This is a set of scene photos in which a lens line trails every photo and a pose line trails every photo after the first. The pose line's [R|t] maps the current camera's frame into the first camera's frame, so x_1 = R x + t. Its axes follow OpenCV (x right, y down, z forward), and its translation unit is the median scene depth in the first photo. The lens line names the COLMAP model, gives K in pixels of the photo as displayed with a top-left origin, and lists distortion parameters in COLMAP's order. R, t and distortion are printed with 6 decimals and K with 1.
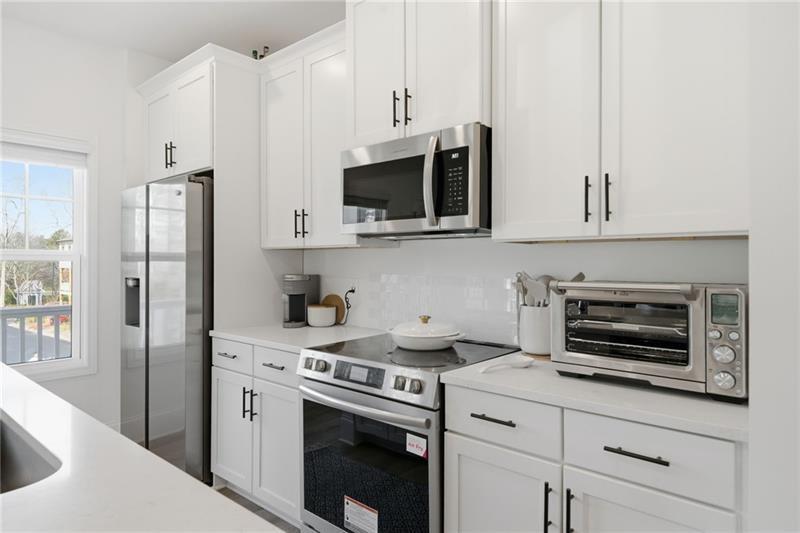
lens RADIAL K [[462.3, 0, 400.2], [0, 462.3, 256.0], [0, 0, 1]] dist [0.043722, 0.000642]
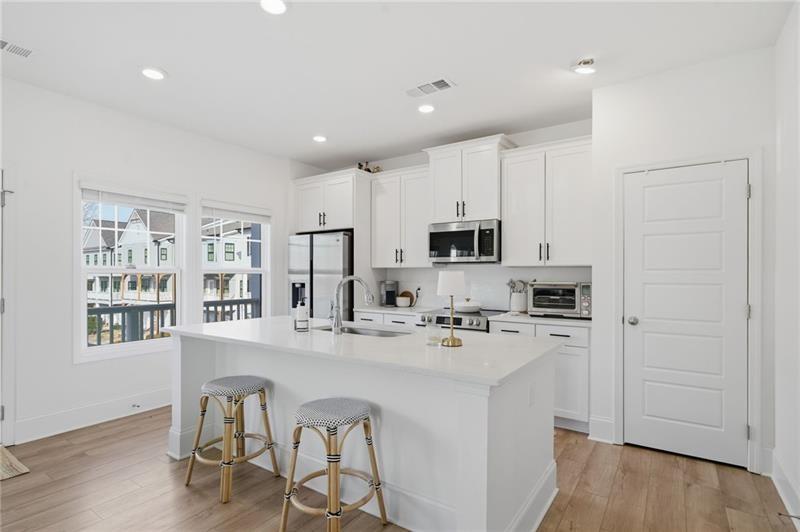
lens RADIAL K [[371.8, 0, 400.0], [0, 371.8, 266.0], [0, 0, 1]] dist [0.002327, 0.000396]
pose [[0.989388, 0.009151, 0.145010, -0.616991], [-0.006962, 0.999854, -0.015598, 0.000407], [-0.145131, 0.014423, 0.989307, -0.875365]]
